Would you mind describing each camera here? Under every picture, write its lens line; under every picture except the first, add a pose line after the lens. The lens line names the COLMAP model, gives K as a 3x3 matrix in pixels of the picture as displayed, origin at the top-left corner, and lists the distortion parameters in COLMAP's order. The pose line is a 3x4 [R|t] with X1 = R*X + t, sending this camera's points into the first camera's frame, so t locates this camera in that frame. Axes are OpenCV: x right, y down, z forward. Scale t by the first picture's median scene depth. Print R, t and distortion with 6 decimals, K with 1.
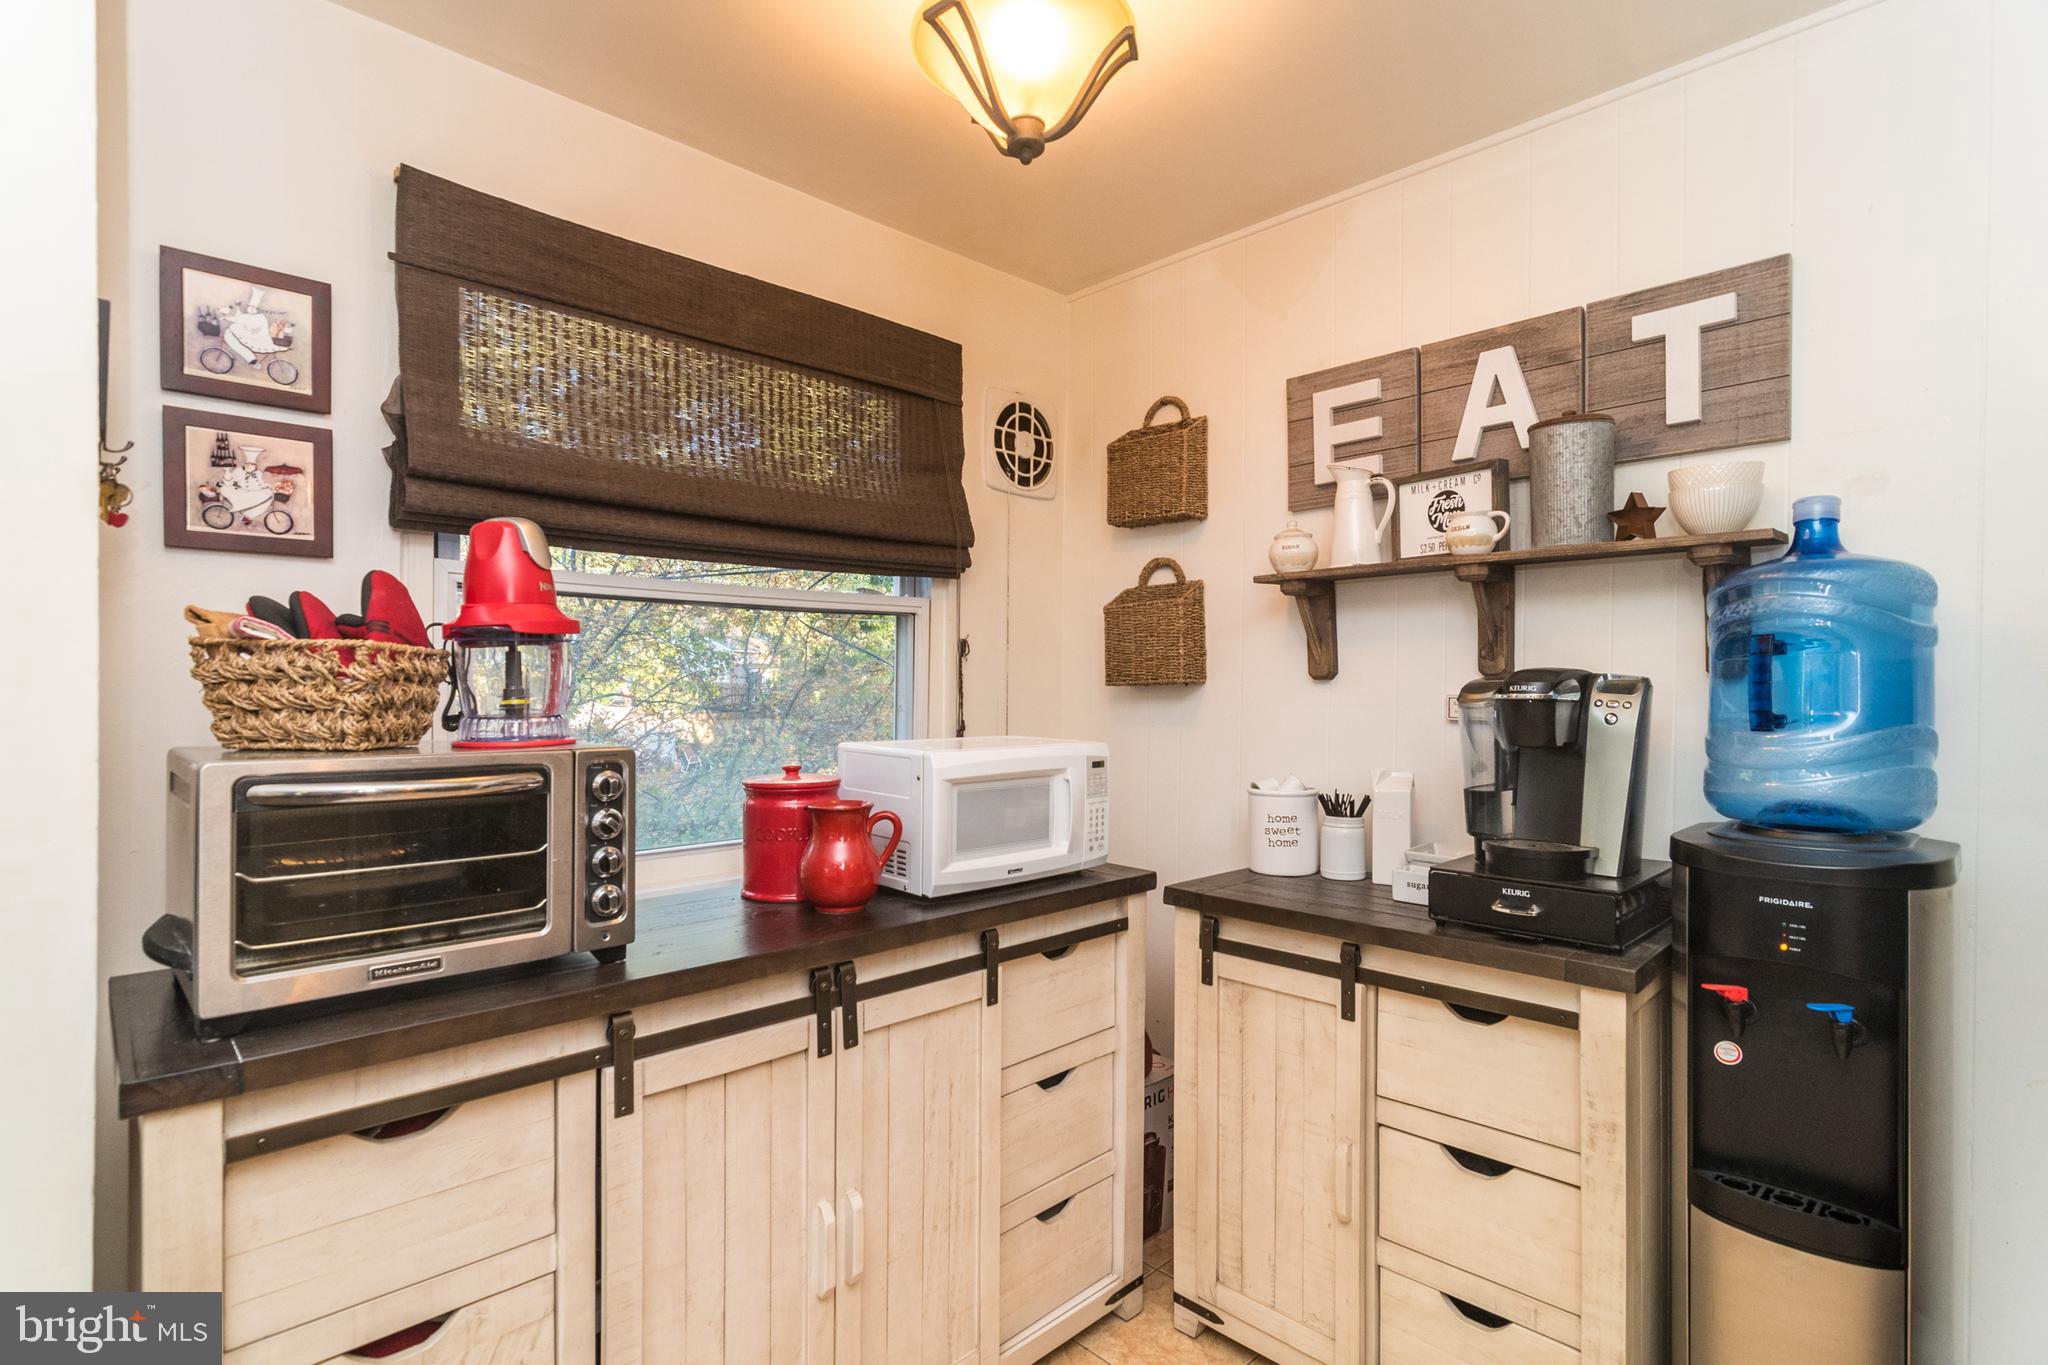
lens RADIAL K [[962.2, 0, 1024.0], [0, 962.2, 682.5], [0, 0, 1]] dist [0.000484, 0.000228]
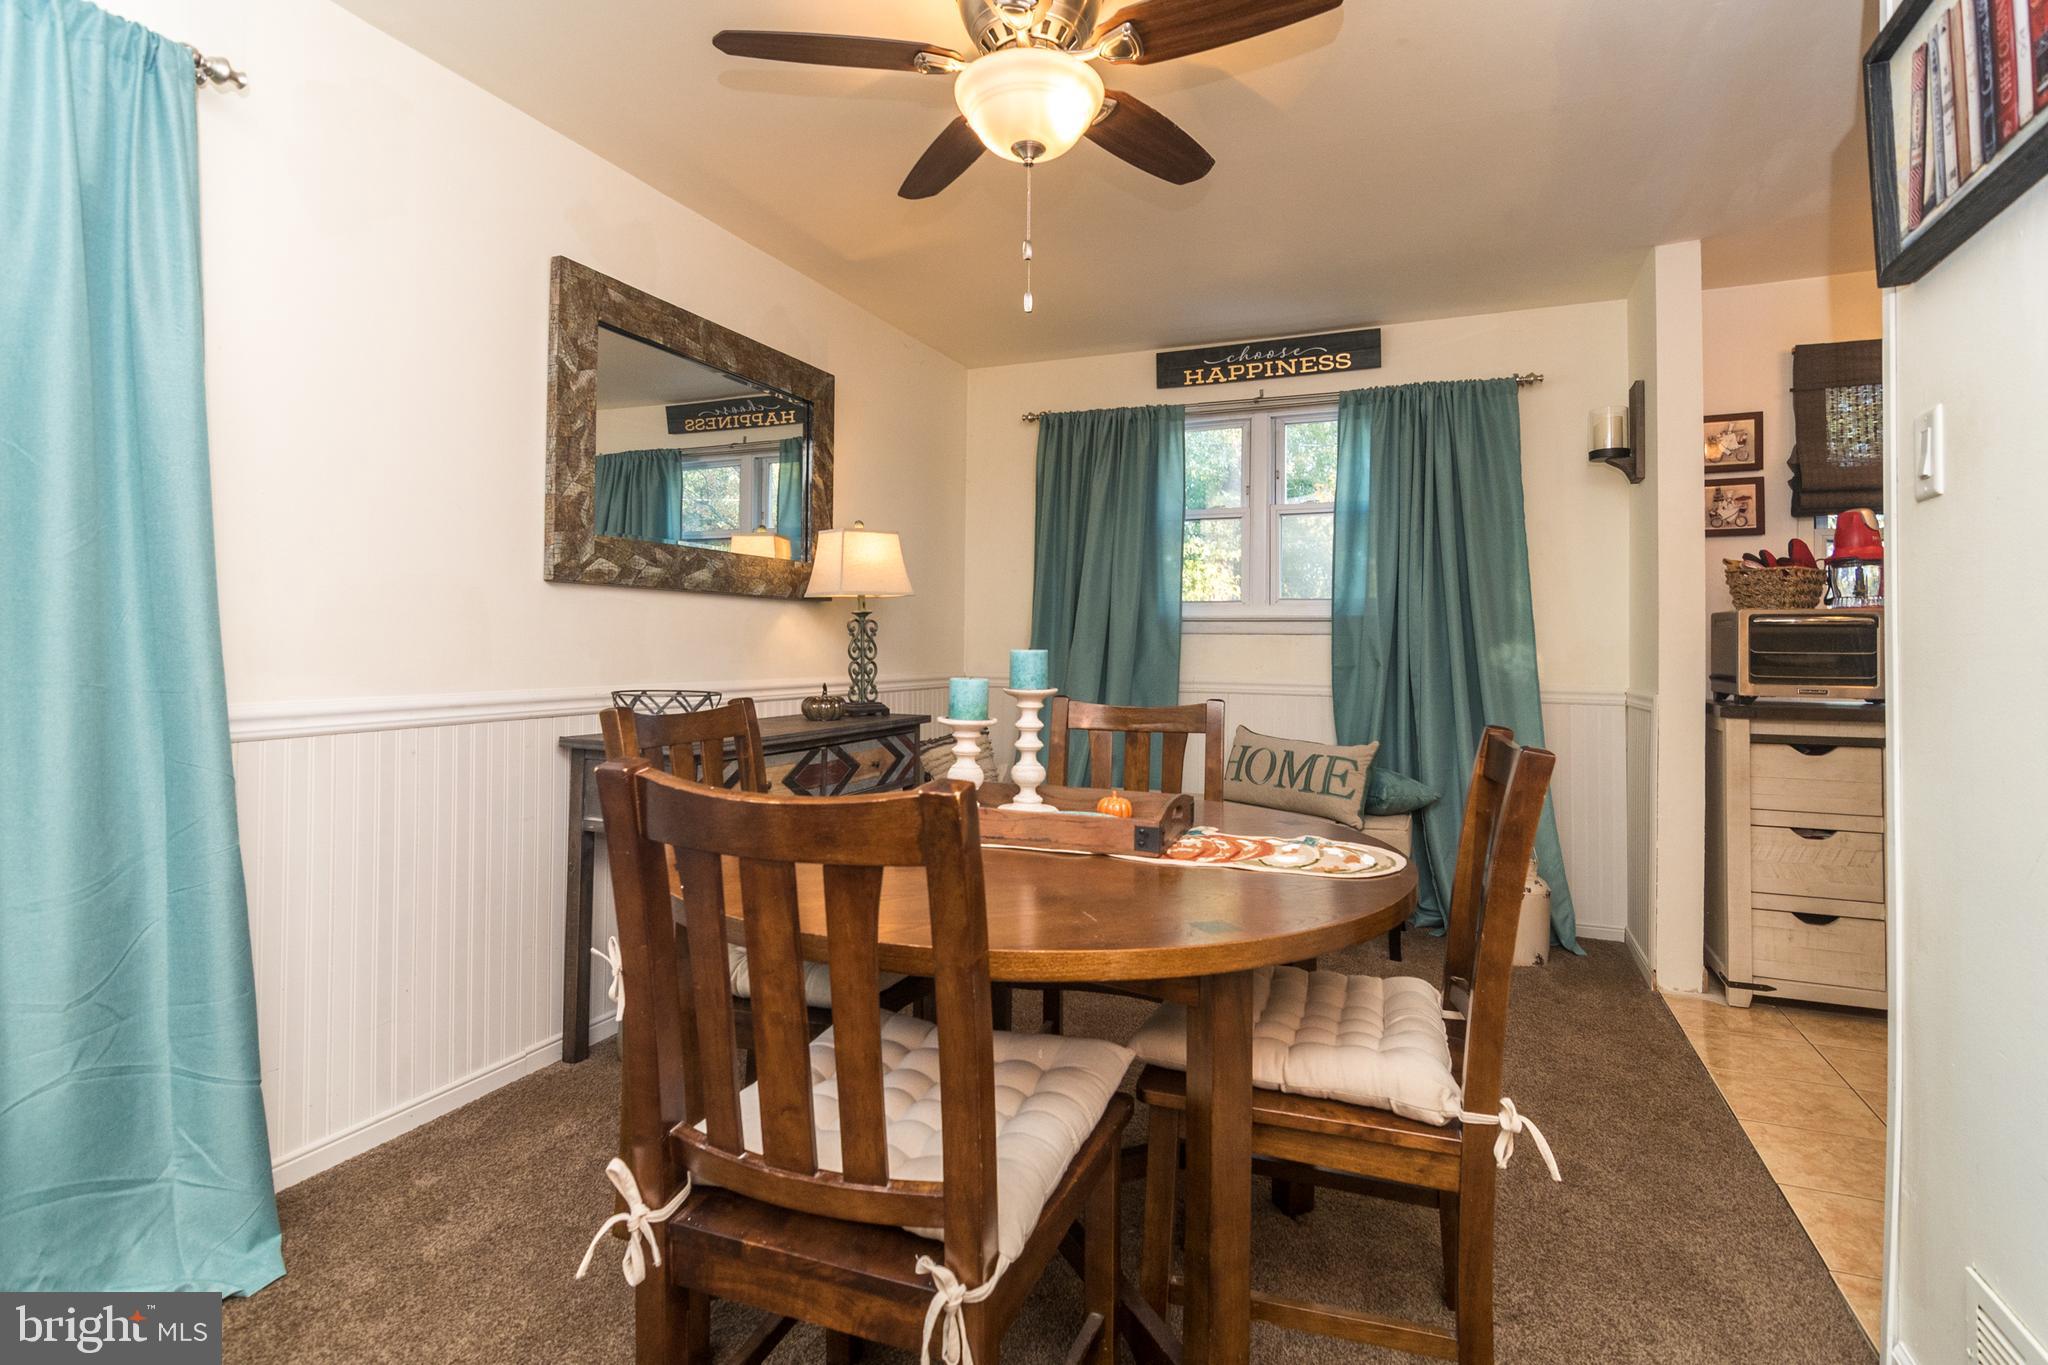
lens RADIAL K [[995.5, 0, 1024.0], [0, 995.5, 627.1], [0, 0, 1]] dist [-0.002322, 0.000525]
pose [[0.374359, -0.016748, -0.927133, 0.772456], [0.000945, 0.999843, -0.017680, 0.125591], [0.927283, 0.005743, 0.374316, -1.457496]]
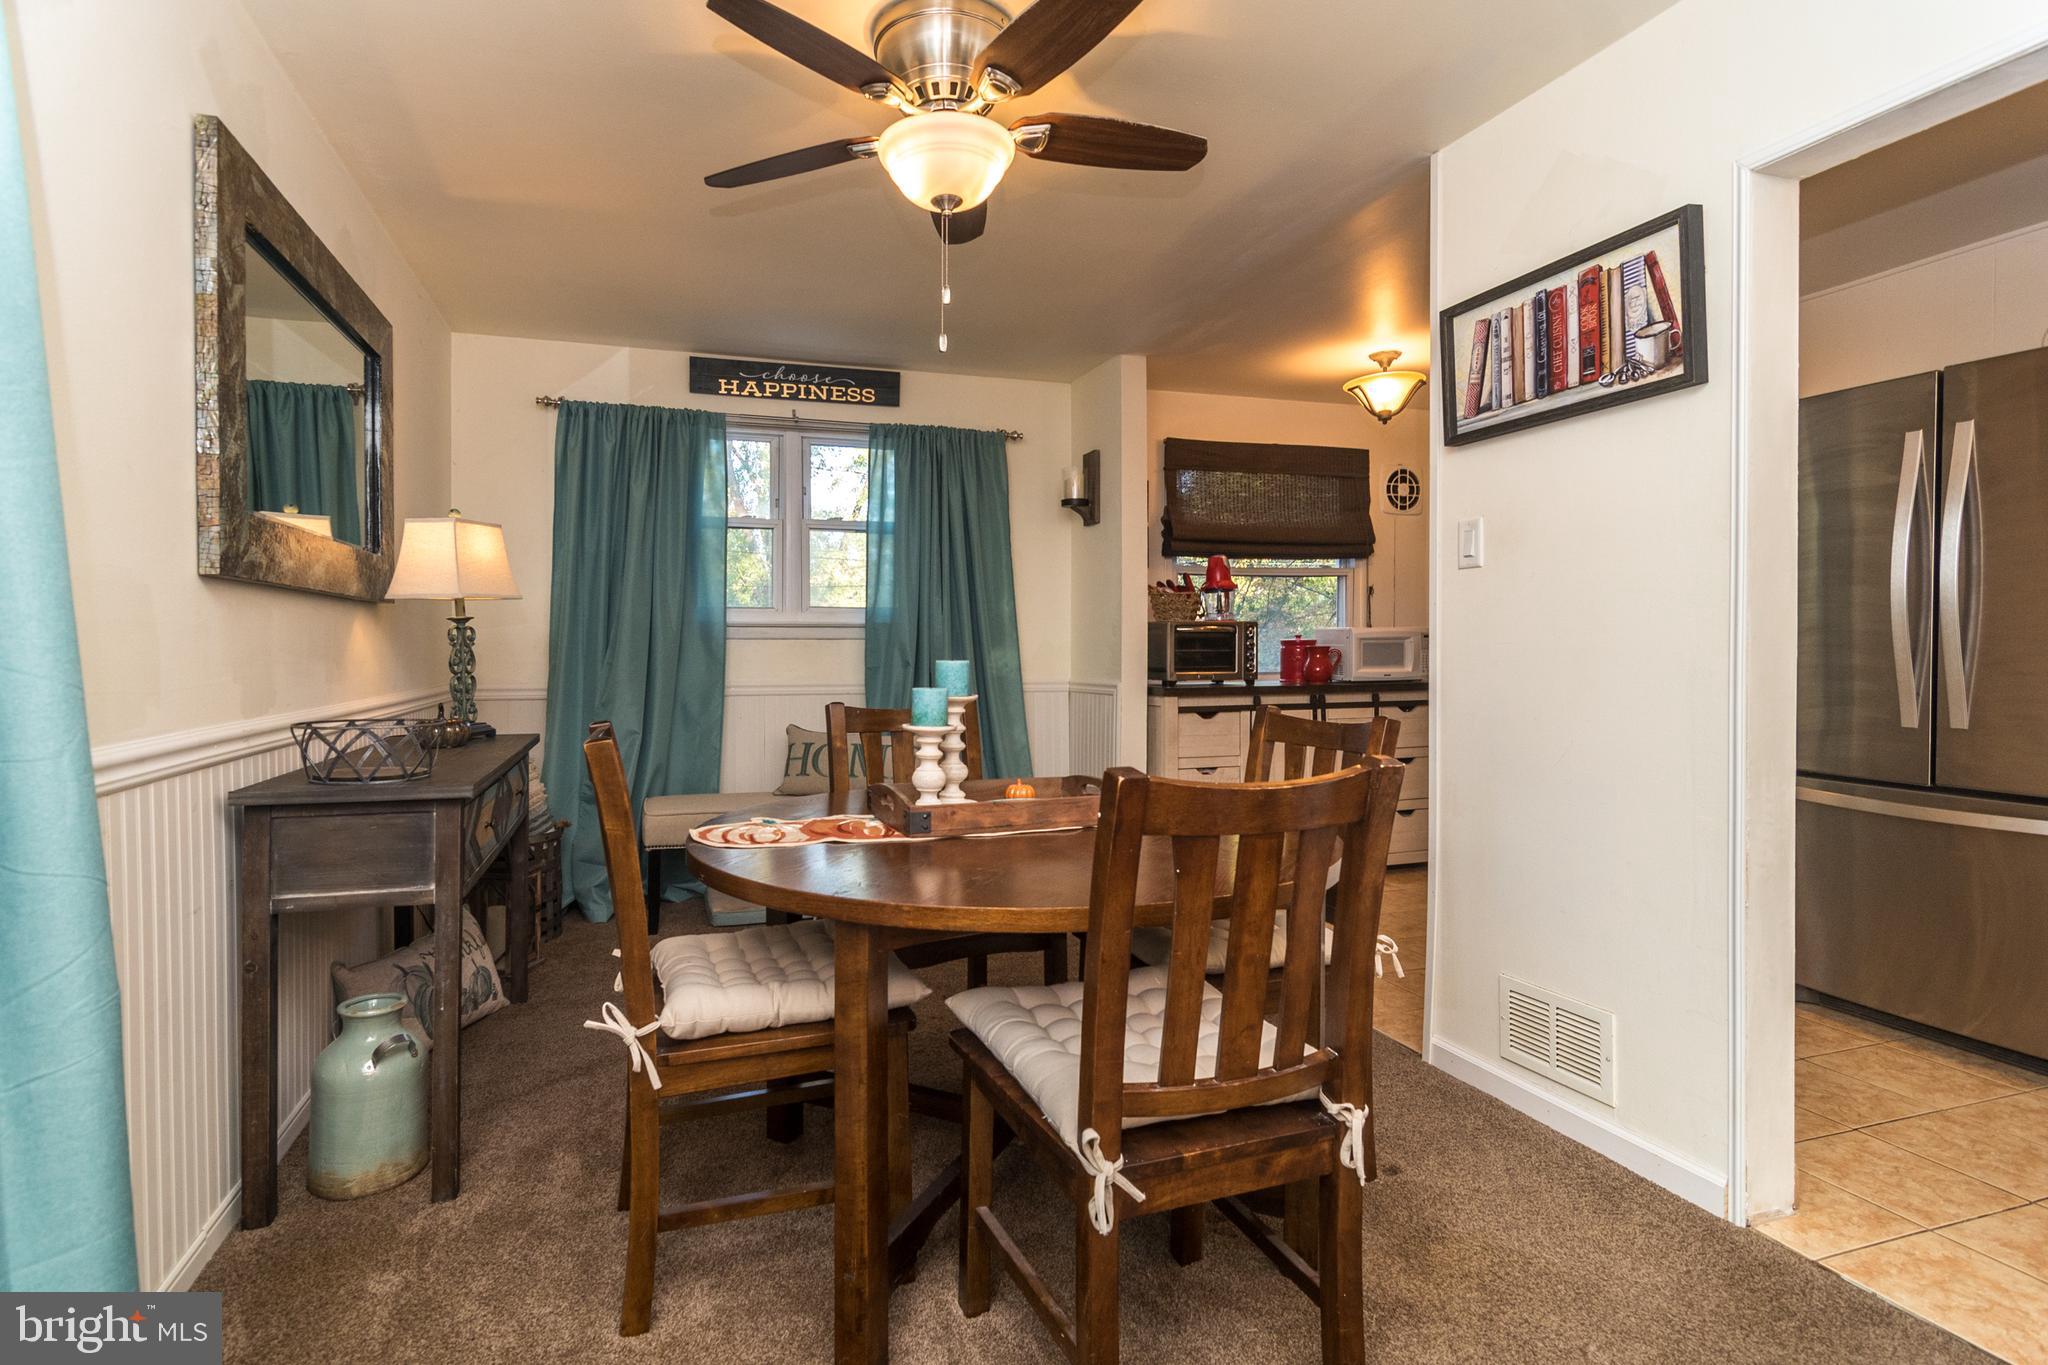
lens RADIAL K [[987.7, 0, 966.8], [0, 987.7, 650.4], [0, 0, 1]] dist [-0.001419, 0.000108]
pose [[0.883866, -0.004311, -0.467720, 0.270959], [0.011223, 0.999865, 0.011993, 0.100847], [0.467605, -0.015850, 0.883795, -2.191879]]
